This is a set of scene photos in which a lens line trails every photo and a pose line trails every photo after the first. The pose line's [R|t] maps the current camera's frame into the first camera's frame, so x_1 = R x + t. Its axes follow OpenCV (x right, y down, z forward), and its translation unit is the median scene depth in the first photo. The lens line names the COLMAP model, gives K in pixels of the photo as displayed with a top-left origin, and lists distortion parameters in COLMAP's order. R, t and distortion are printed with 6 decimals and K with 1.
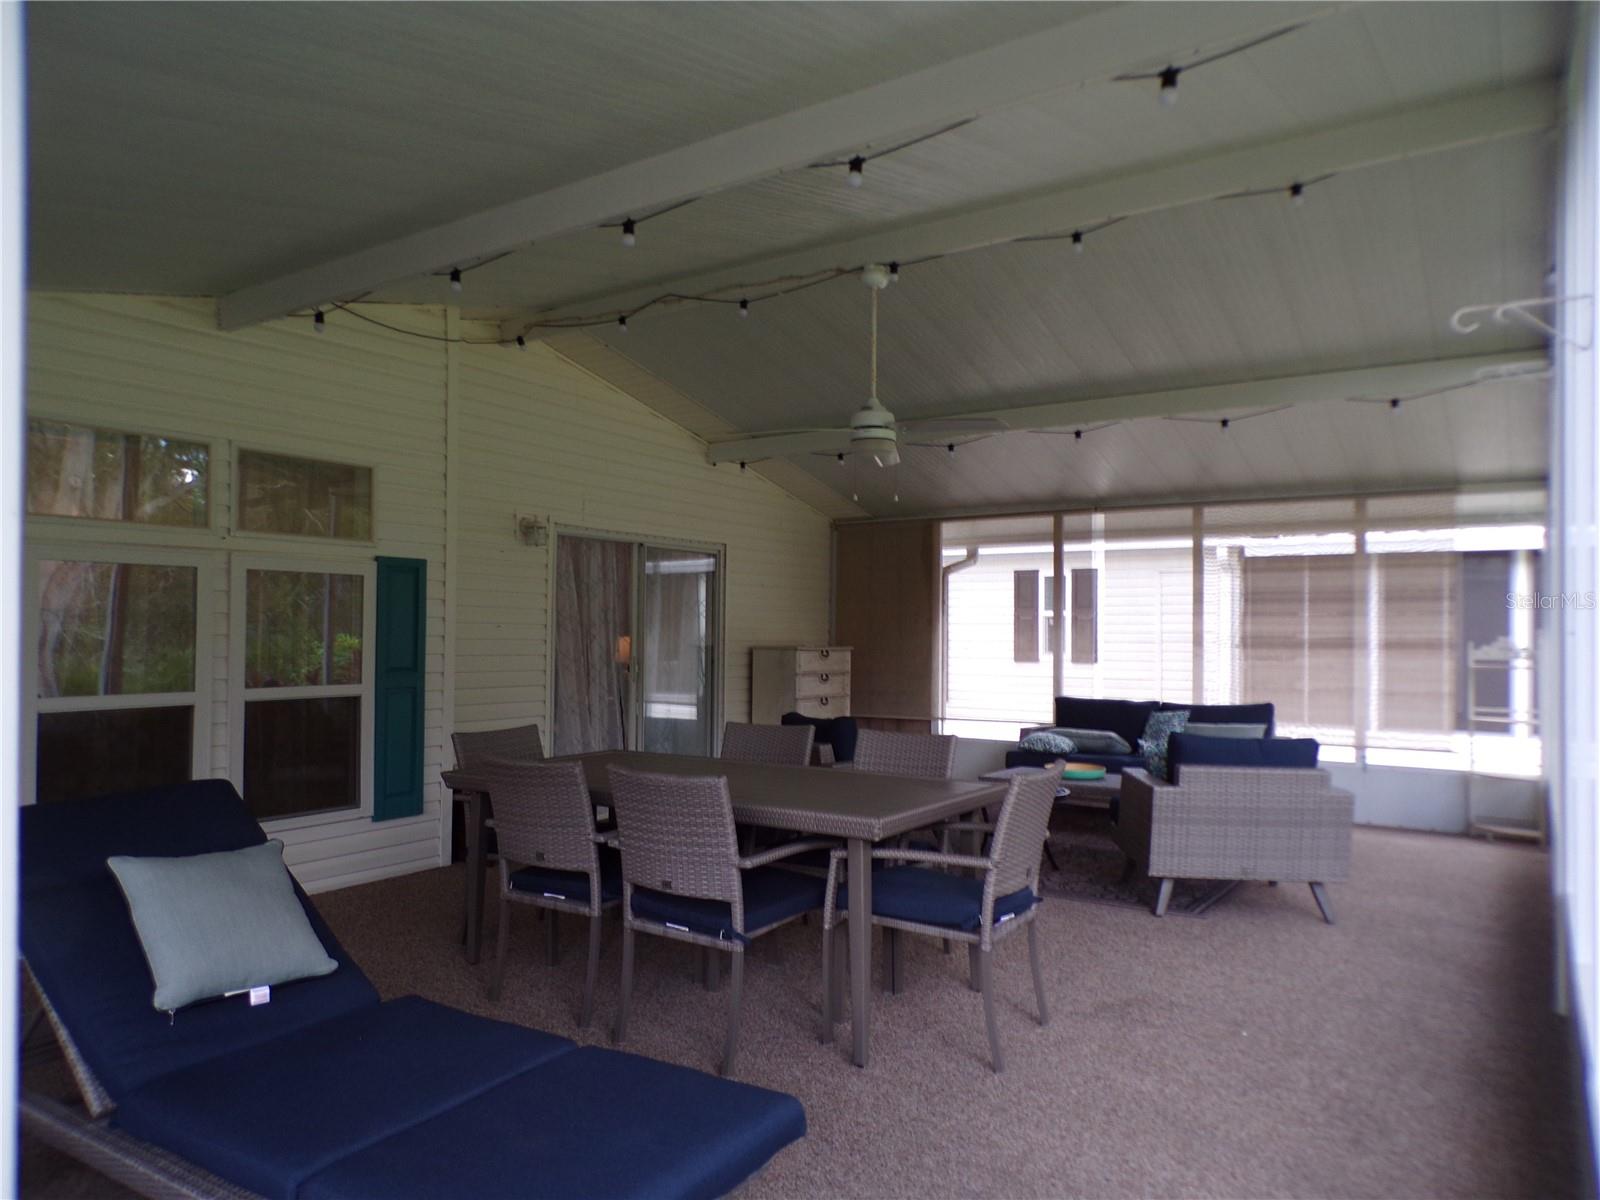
lens RADIAL K [[1093.7, 0, 809.3], [0, 1093.7, 610.3], [0, 0, 1]] dist [0.000618, 0.008759]
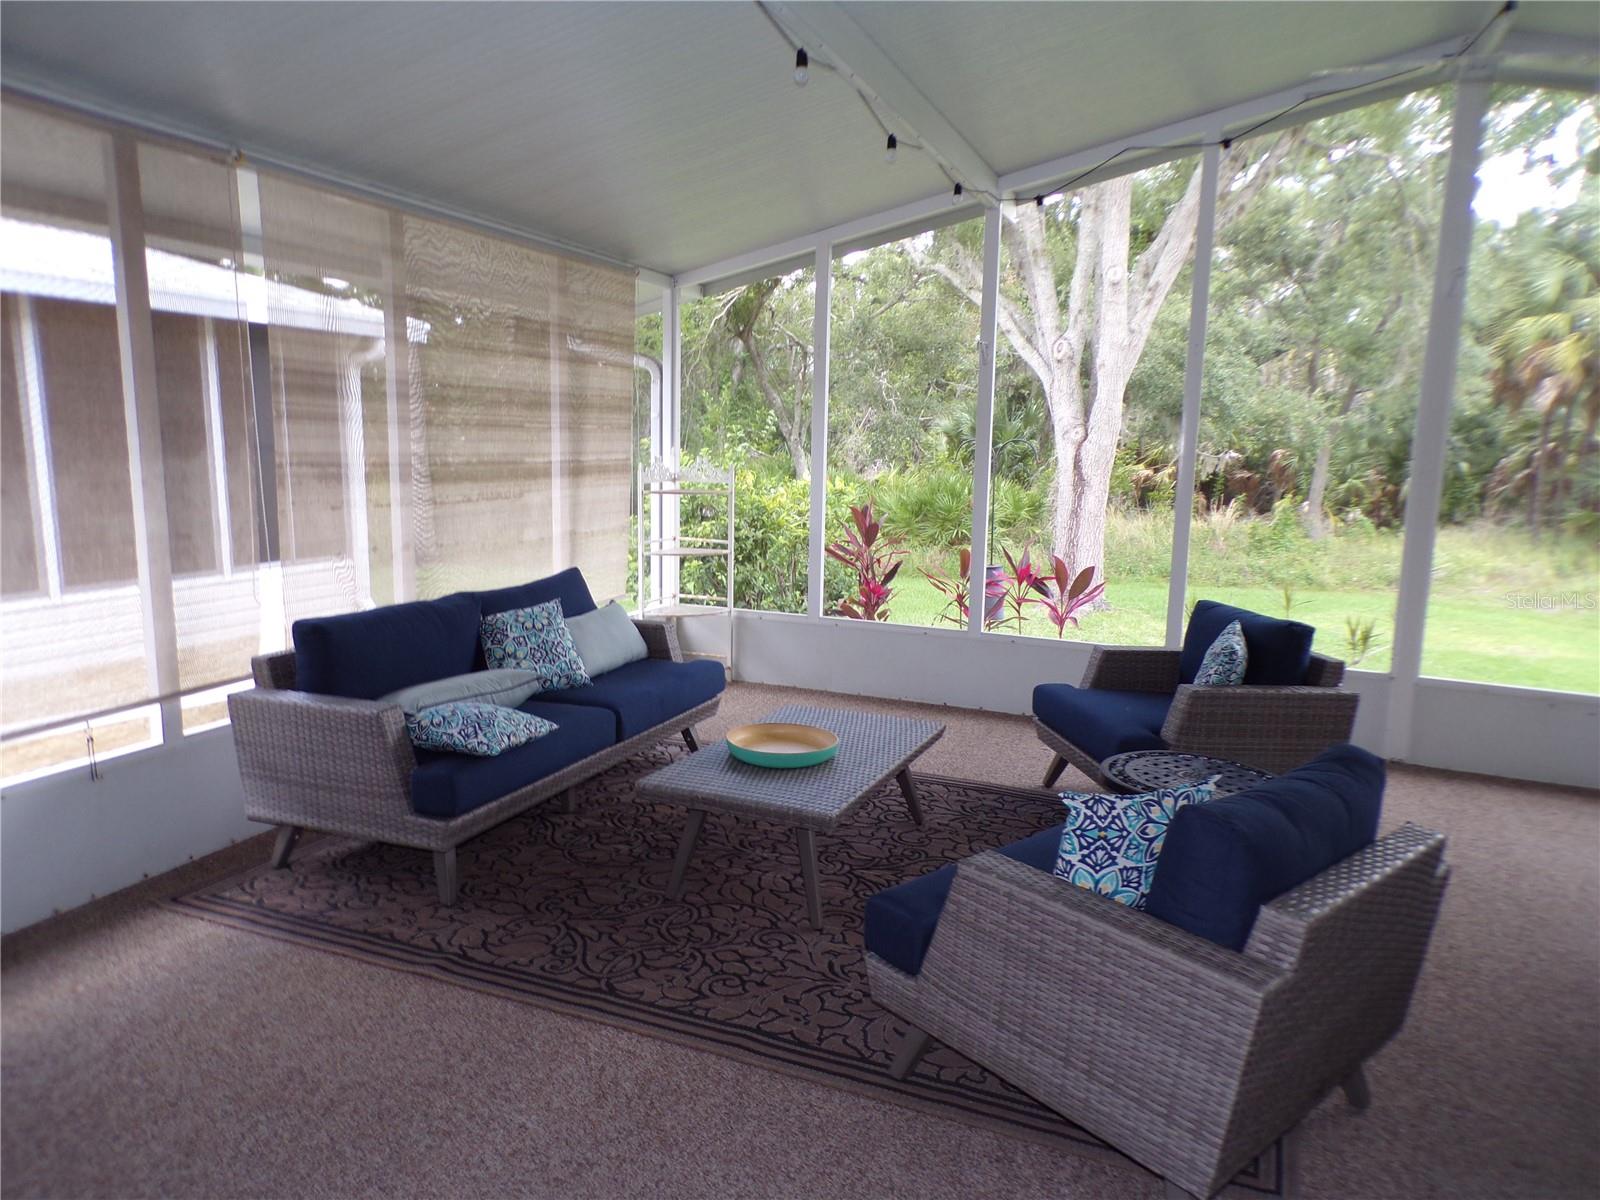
lens RADIAL K [[1093.7, 0, 803.4], [0, 1093.7, 600.9], [0, 0, 1]] dist [0.000618, 0.008759]
pose [[-0.168281, -0.163715, 0.972049, -0.306141], [-0.045629, 0.986348, 0.158224, -0.005608], [-0.984682, -0.017728, -0.173454, 1.289255]]
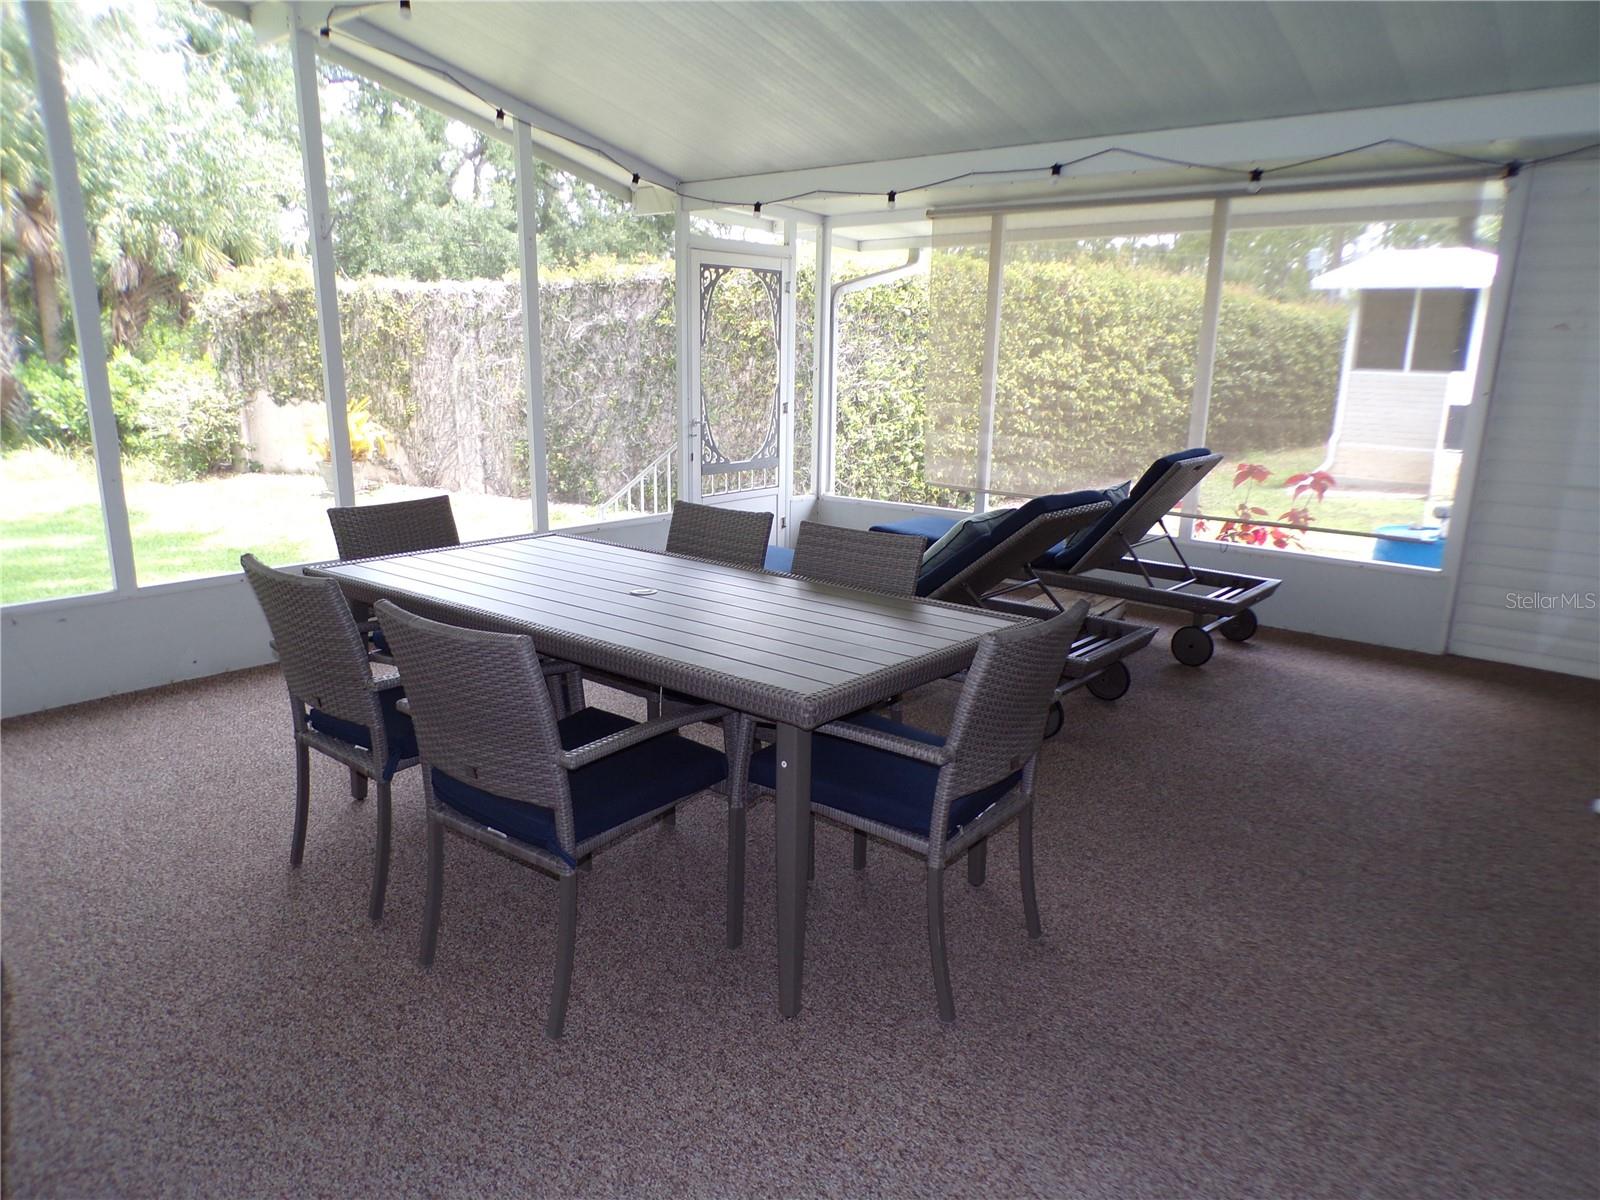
lens RADIAL K [[1093.7, 0, 808.2], [0, 1093.7, 611.9], [0, 0, 1]] dist [0.000618, 0.008759]
pose [[-0.991921, -0.045545, 0.118402, -0.184667], [-0.017247, 0.973080, 0.229822, 0.004015], [-0.125682, 0.225923, -0.966004, 1.188602]]
